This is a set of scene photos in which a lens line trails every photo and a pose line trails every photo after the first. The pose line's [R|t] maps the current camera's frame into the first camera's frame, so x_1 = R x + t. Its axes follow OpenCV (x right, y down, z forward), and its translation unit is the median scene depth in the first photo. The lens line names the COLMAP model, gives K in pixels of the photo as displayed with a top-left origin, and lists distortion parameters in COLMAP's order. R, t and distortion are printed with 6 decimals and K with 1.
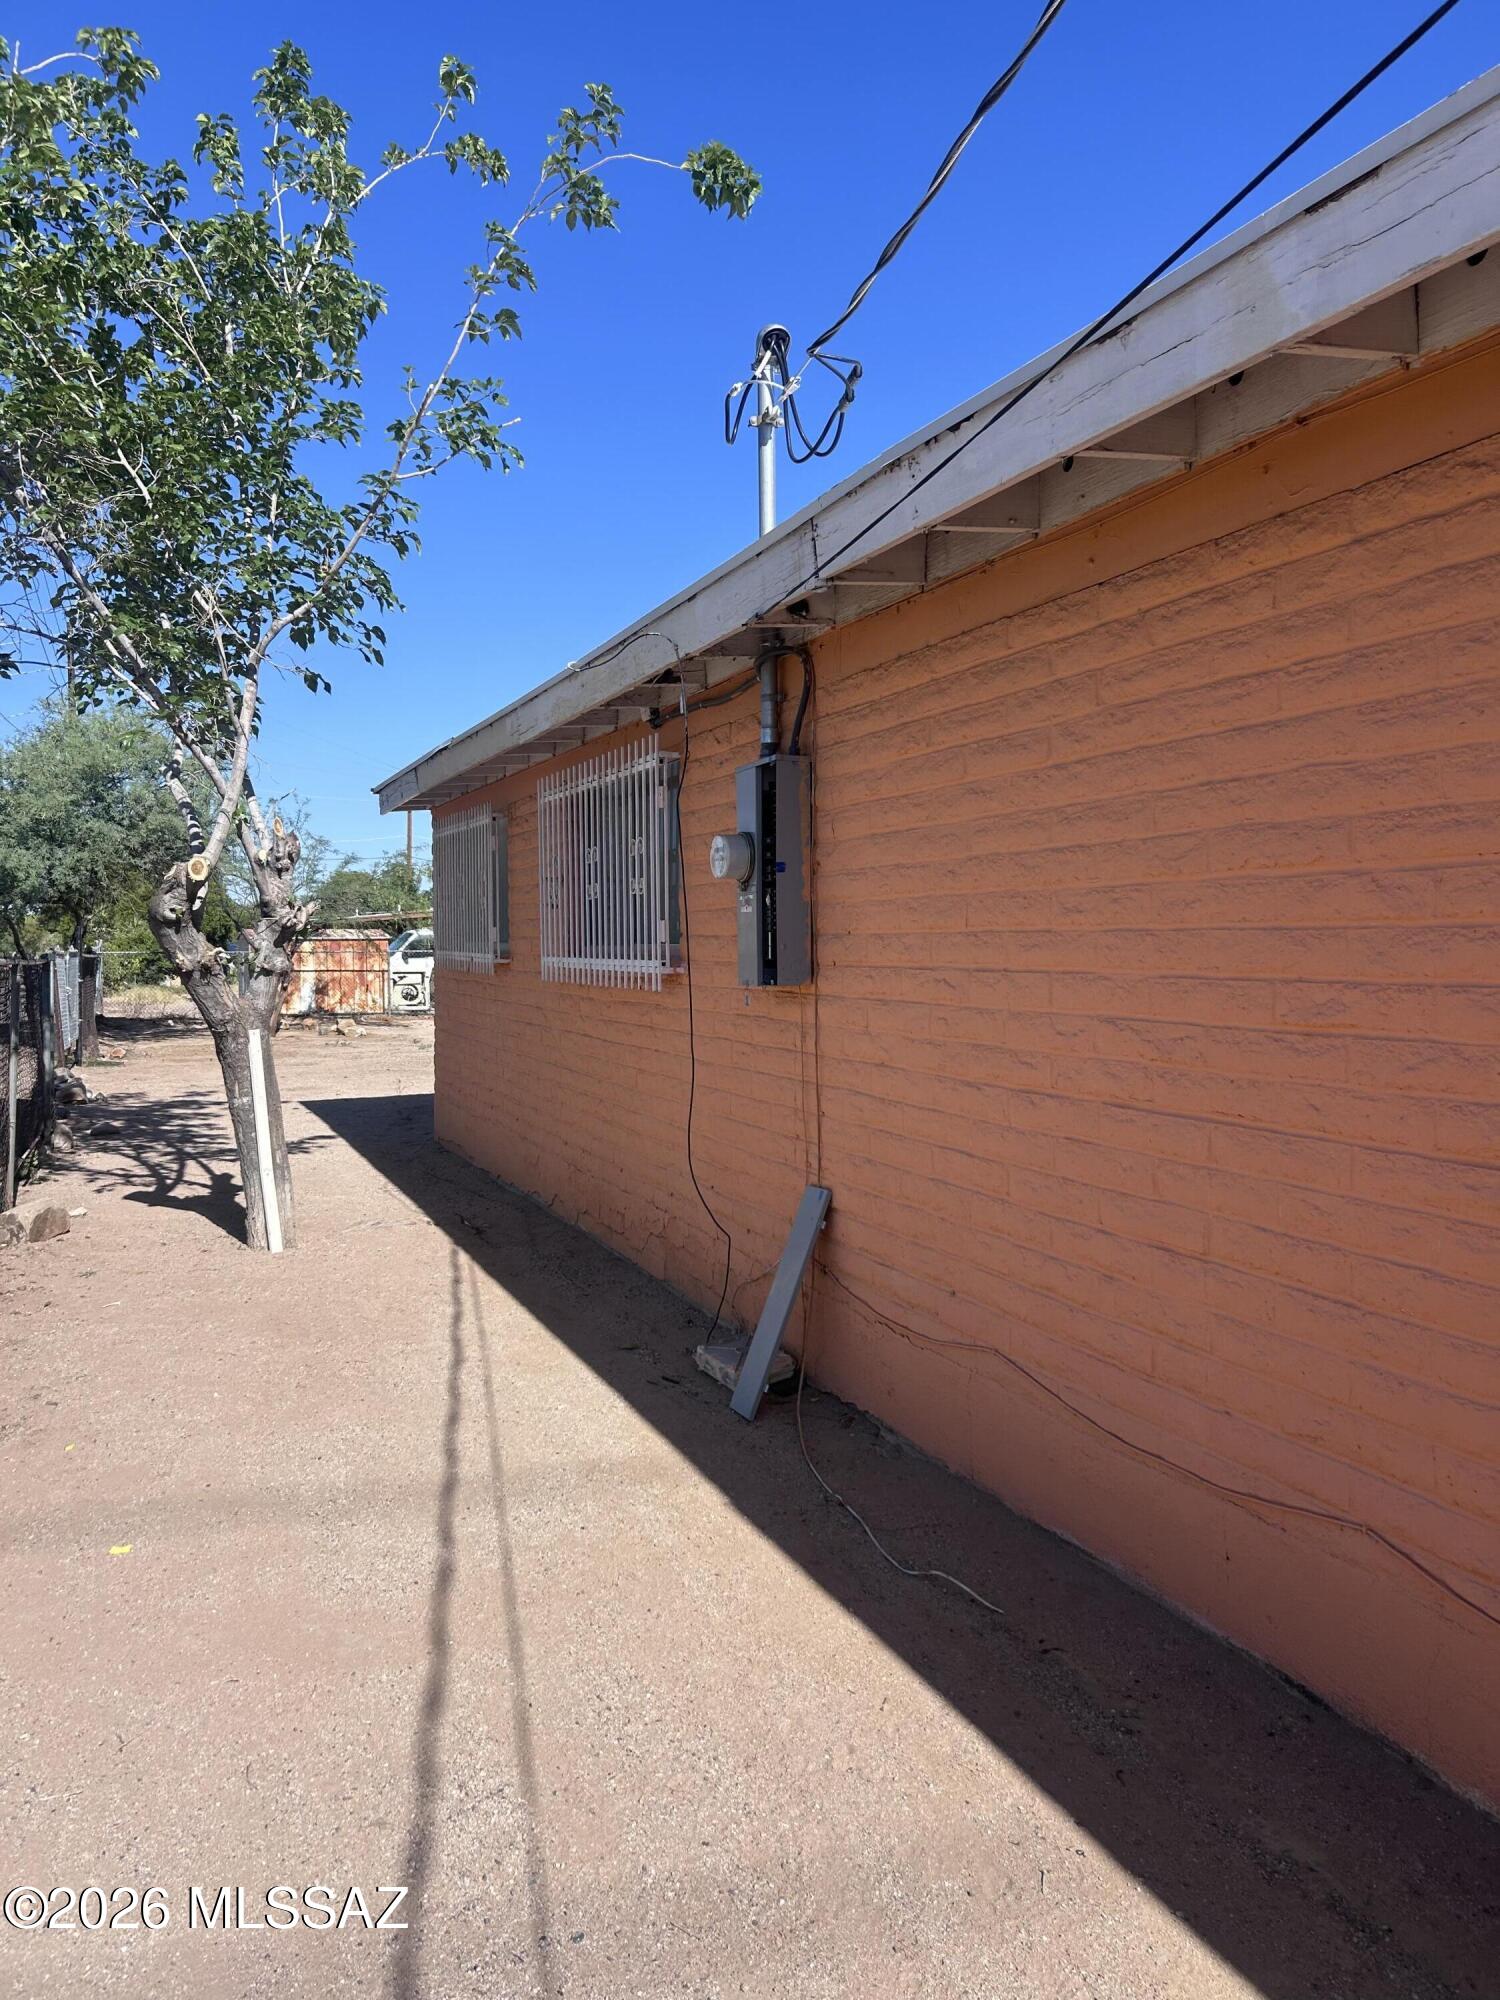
lens RADIAL K [[1541.7, 0, 745.1], [0, 1541.7, 992.2], [0, 0, 1]] dist [0.038398, 0.002266]
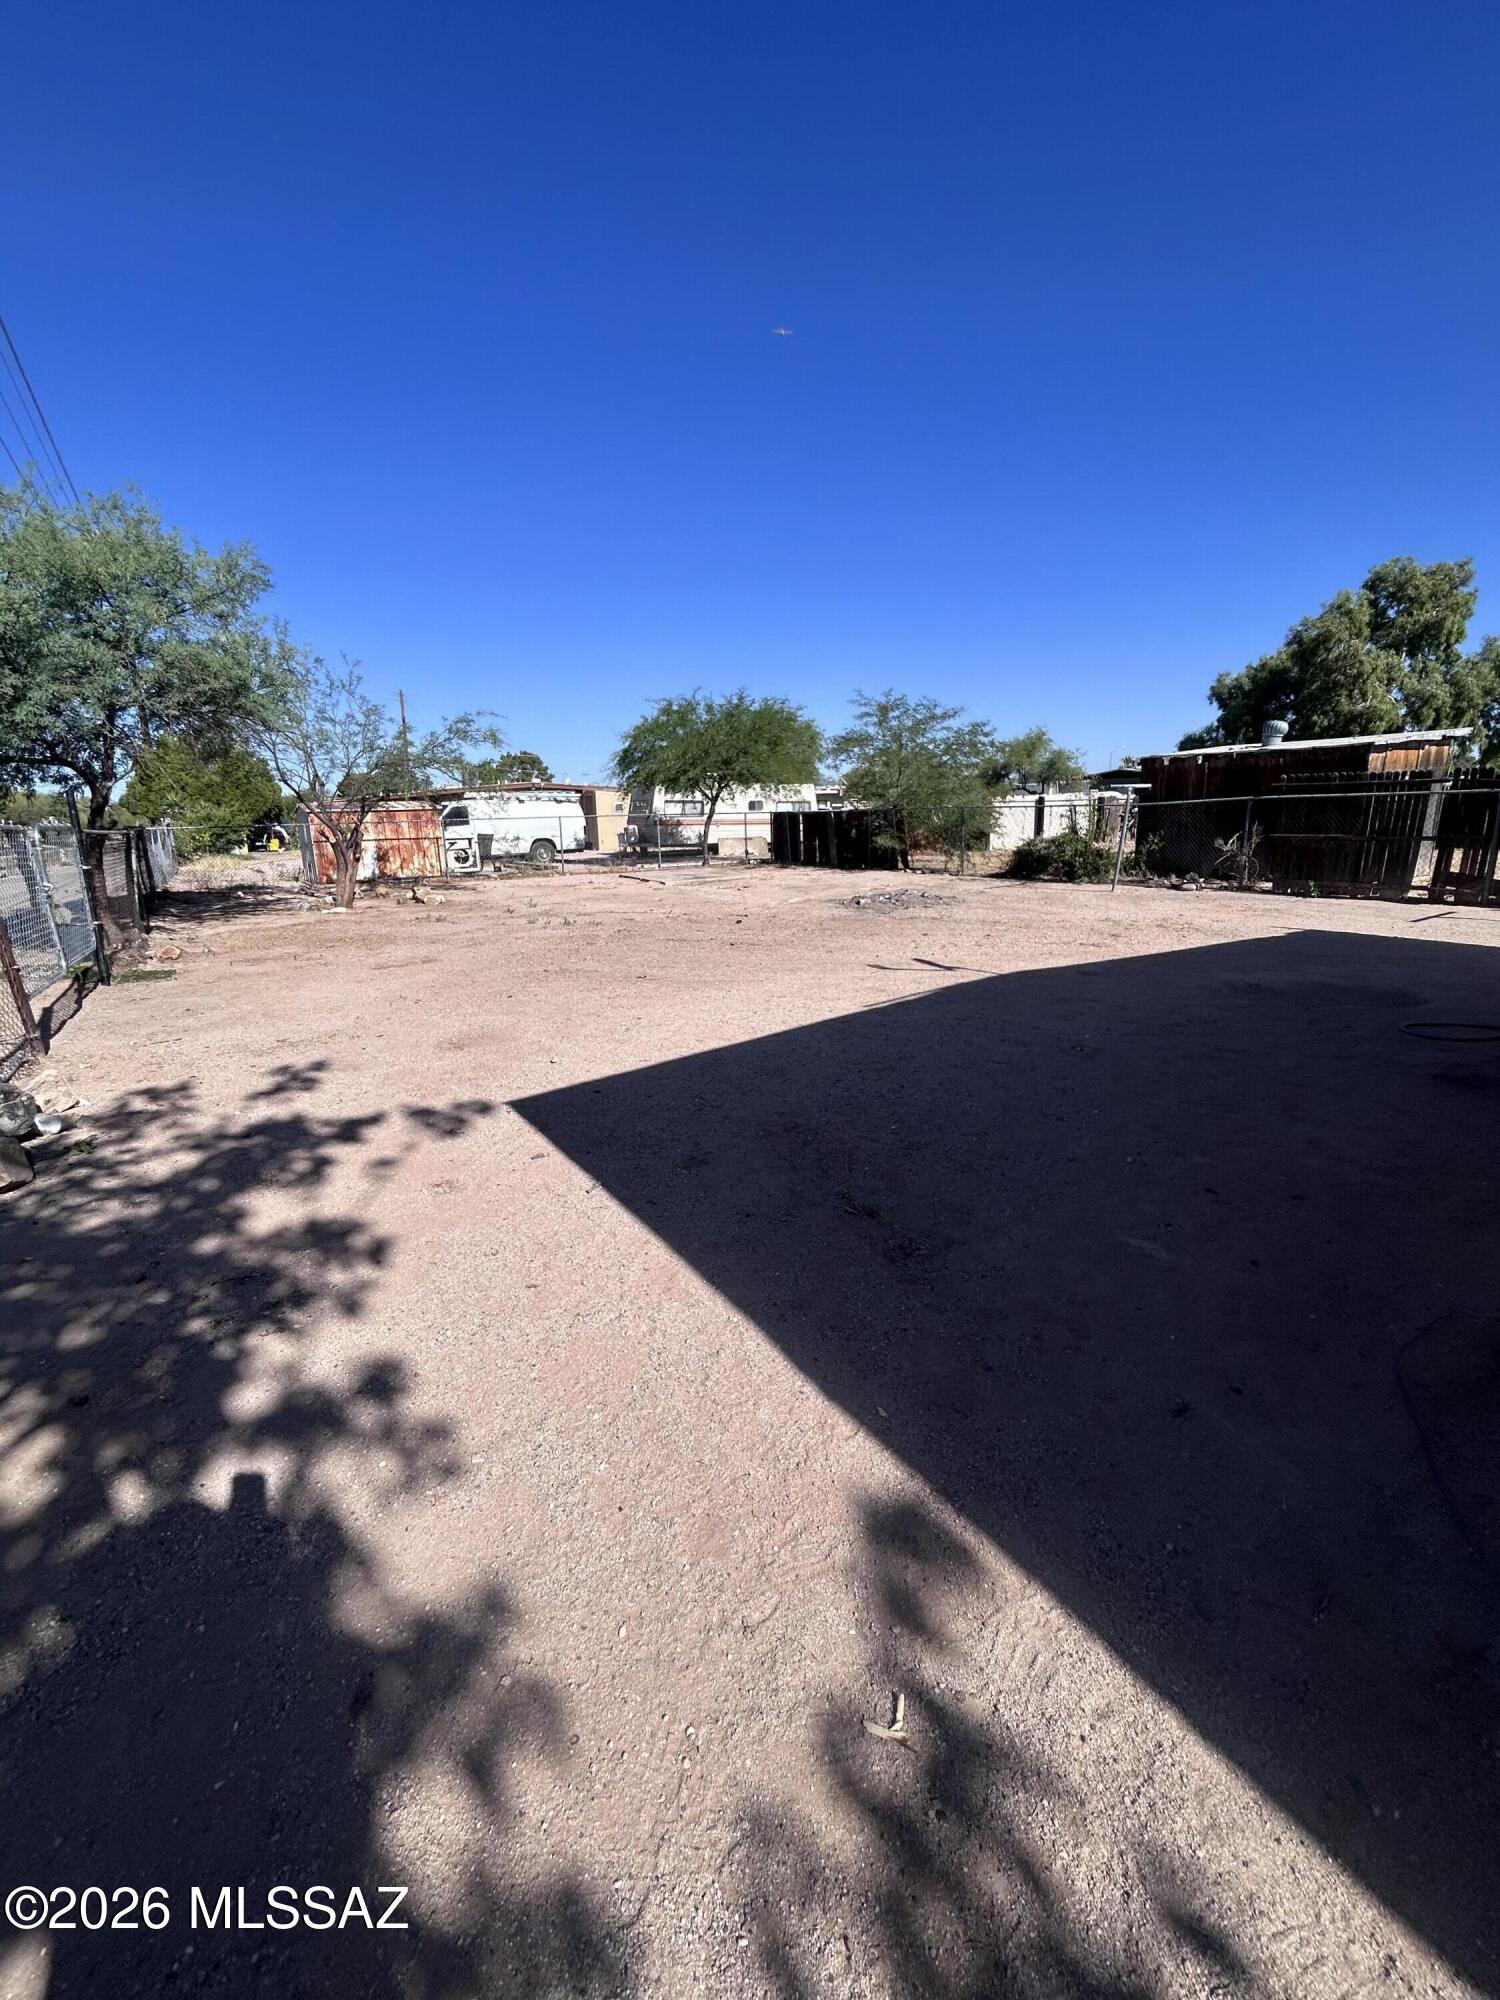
lens RADIAL K [[810.1, 0, 756.2], [0, 810.1, 998.2], [0, 0, 1]] dist [0.000109, 0.000027]
pose [[0.979544, -0.067554, 0.189552, -0.129564], [0.029865, 0.980339, 0.195049, -0.007794], [-0.199001, -0.185398, 0.962302, 0.368539]]
